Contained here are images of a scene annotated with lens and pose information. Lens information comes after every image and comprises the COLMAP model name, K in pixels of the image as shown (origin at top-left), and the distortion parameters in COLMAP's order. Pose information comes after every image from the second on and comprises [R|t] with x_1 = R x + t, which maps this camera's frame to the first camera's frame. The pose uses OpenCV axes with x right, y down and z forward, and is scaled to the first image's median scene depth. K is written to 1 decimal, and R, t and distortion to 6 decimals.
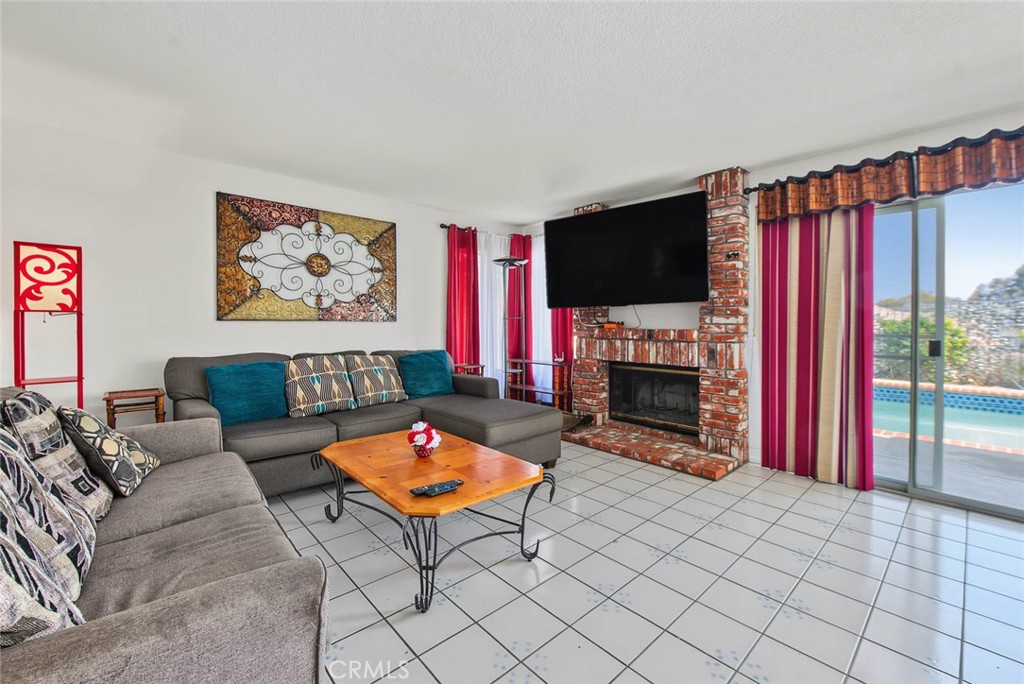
lens RADIAL K [[419.4, 0, 518.2], [0, 419.4, 329.2], [0, 0, 1]] dist [-0.000502, -0.000059]
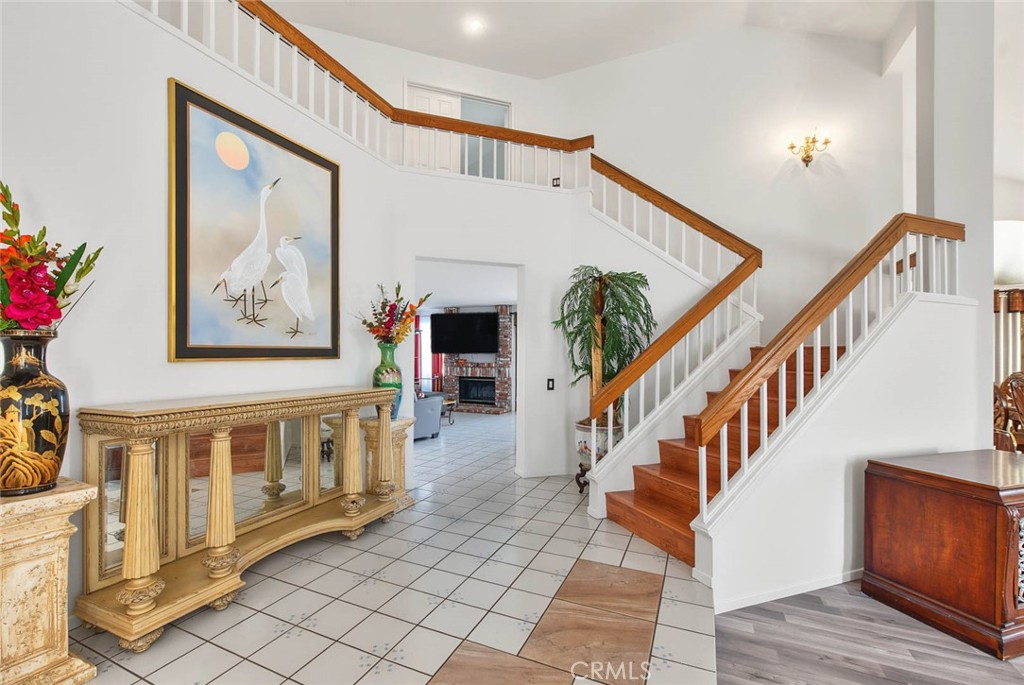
lens RADIAL K [[419.4, 0, 511.9], [0, 419.4, 351.5], [0, 0, 1]] dist [-0.000502, -0.000059]
pose [[0.915898, 0.008703, 0.401317, -0.536246], [-0.001137, 0.999817, -0.019087, -0.020751], [-0.401410, 0.017026, 0.915740, -1.470485]]
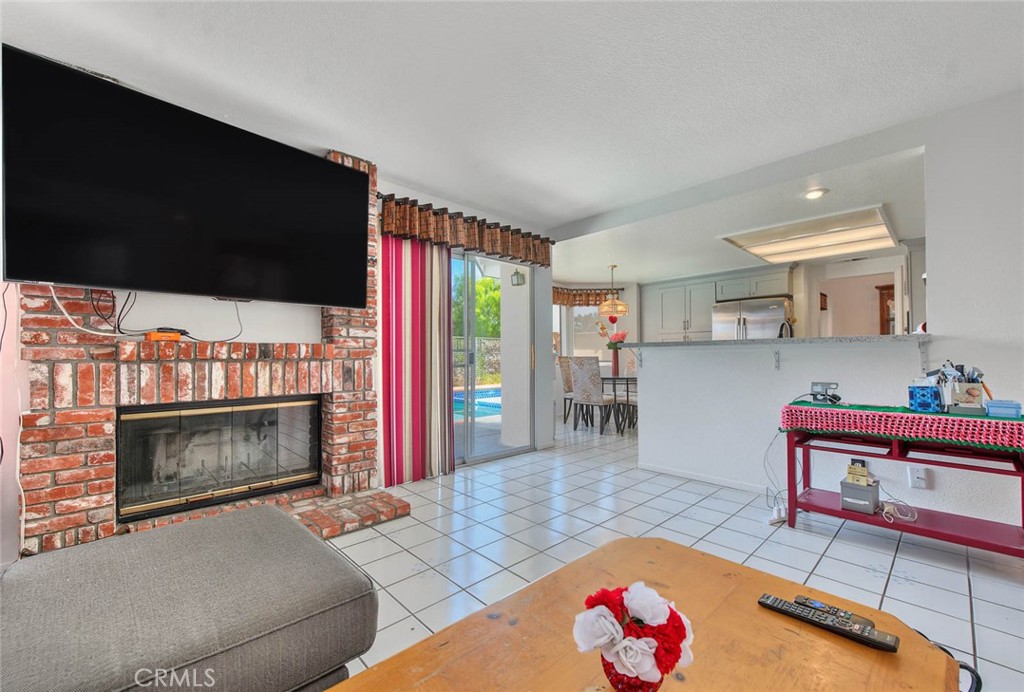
lens RADIAL K [[419.4, 0, 505.4], [0, 419.4, 348.1], [0, 0, 1]] dist [-0.000502, -0.000059]
pose [[-0.012253, 0.010981, 0.999865, -0.351395], [0.014228, 0.999840, -0.010806, 0.021395], [-0.999824, 0.014093, -0.012407, 0.677658]]
